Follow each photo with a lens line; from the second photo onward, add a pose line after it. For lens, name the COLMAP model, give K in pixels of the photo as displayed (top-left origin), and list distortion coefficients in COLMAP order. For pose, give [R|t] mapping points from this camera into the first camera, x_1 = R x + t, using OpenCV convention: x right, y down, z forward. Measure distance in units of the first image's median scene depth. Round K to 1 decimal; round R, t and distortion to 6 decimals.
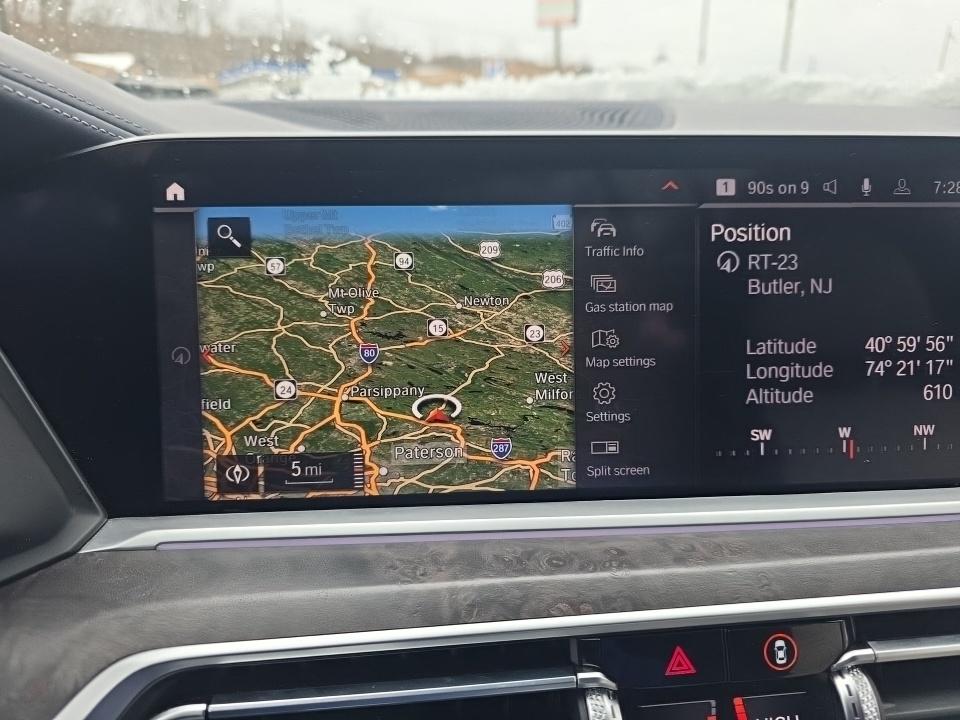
lens RADIAL K [[647.0, 0, 481.7], [0, 647.0, 361.9], [0, 0, 1]] dist [0.039374, 0.000097]
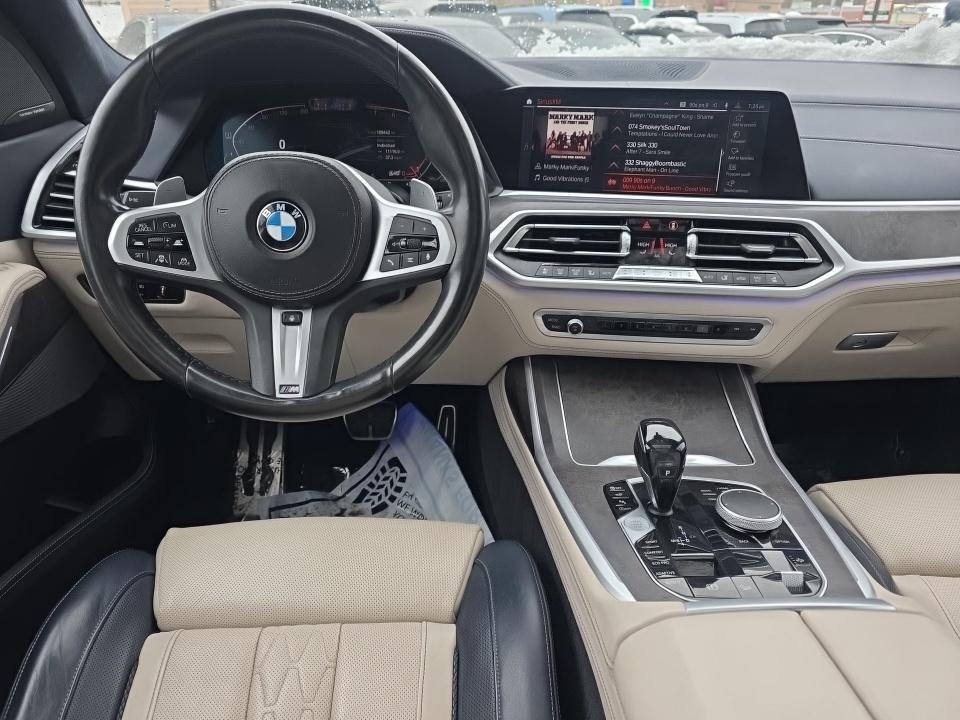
lens RADIAL K [[647.0, 0, 481.7], [0, 647.0, 361.9], [0, 0, 1]] dist [0.039374, 0.000097]
pose [[0.979847, 0.102335, -0.171547, 0.062425], [-0.081459, 0.988856, 0.124611, 0.739311], [0.182387, -0.108126, 0.977263, -2.734725]]
